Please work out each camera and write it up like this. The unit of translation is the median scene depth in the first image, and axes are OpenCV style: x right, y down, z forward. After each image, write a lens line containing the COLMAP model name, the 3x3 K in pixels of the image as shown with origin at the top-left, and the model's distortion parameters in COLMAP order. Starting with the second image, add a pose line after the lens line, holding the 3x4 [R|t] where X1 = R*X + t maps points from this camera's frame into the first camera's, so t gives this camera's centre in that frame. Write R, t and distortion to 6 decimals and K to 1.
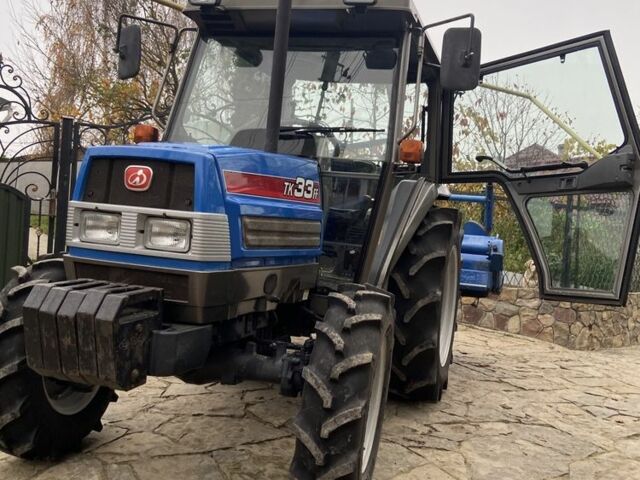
lens RADIAL K [[642.1, 0, 320.0], [0, 642.1, 240.0], [0, 0, 1]] dist [0.087304, -0.036405]
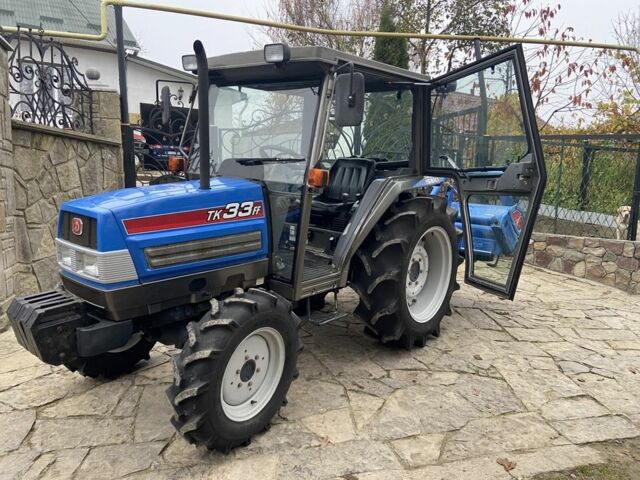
lens RADIAL K [[478.4, 0, 311.2], [0, 478.4, 242.3], [0, 0, 1]] dist [0.102127, -0.106987]
pose [[0.923425, 0.010606, -0.383632, 0.373465], [0.044755, 0.989822, 0.135093, -0.104263], [0.381160, -0.141918, 0.913552, 0.080601]]
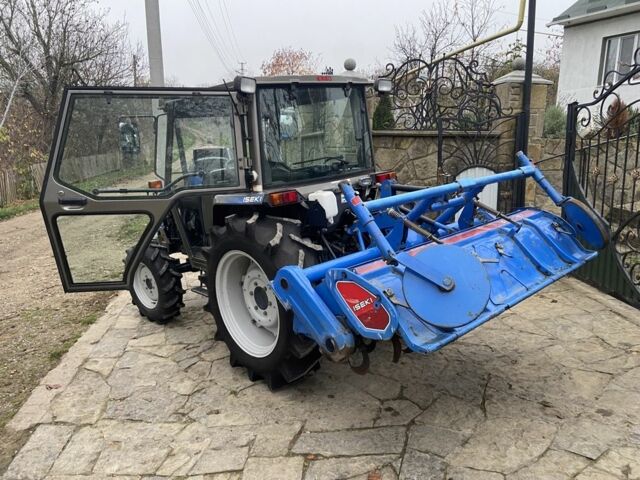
lens RADIAL K [[474.2, 0, 321.4], [0, 474.2, 231.2], [0, 0, 1]] dist [0.100040, -0.124285]
pose [[-0.483586, 0.122867, -0.866631, 0.902164], [0.020210, 0.991402, 0.129280, -0.135872], [0.875064, 0.045004, -0.481911, 1.635074]]
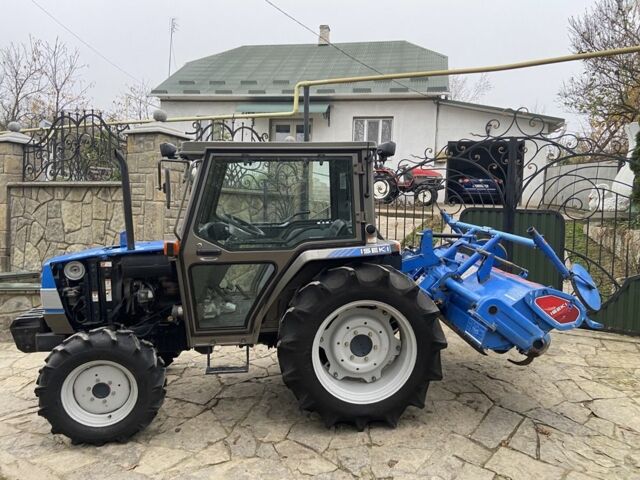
lens RADIAL K [[474.2, 0, 321.4], [0, 474.2, 231.2], [0, 0, 1]] dist [0.100040, -0.124285]
pose [[0.416712, 0.022285, -0.908765, 1.012250], [0.024995, 0.999041, 0.035960, -0.158386], [0.908695, -0.037699, 0.415755, 0.639492]]
